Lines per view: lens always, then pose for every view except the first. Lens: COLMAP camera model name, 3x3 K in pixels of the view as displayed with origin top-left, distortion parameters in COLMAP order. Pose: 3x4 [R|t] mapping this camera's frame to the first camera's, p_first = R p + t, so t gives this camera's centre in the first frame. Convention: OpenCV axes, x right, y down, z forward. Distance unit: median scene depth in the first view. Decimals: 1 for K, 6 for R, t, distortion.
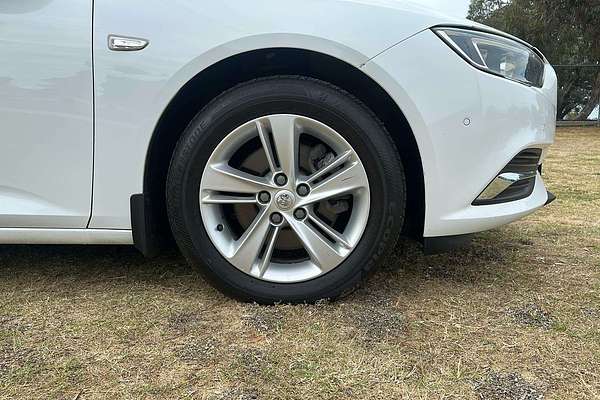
lens RADIAL K [[501.9, 0, 293.0], [0, 501.9, 203.3], [0, 0, 1]] dist [0.038680, -0.012993]
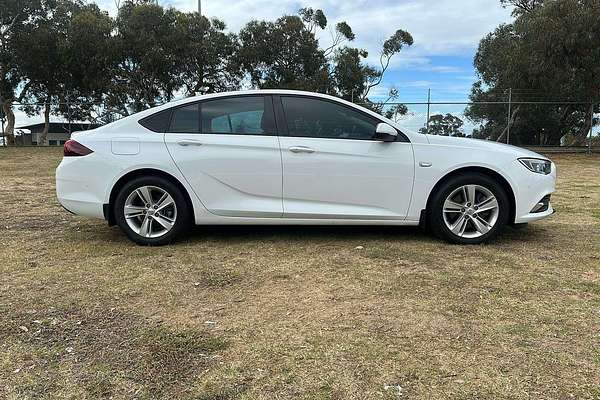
lens RADIAL K [[521.2, 0, 300.0], [0, 521.2, 200.0], [0, 0, 1]] dist [0.031615, -0.012812]
pose [[0.999658, 0.003385, 0.025942, -1.152479], [-0.002464, 0.999368, -0.035468, 0.041134], [-0.026046, 0.035392, 0.999034, -2.210932]]
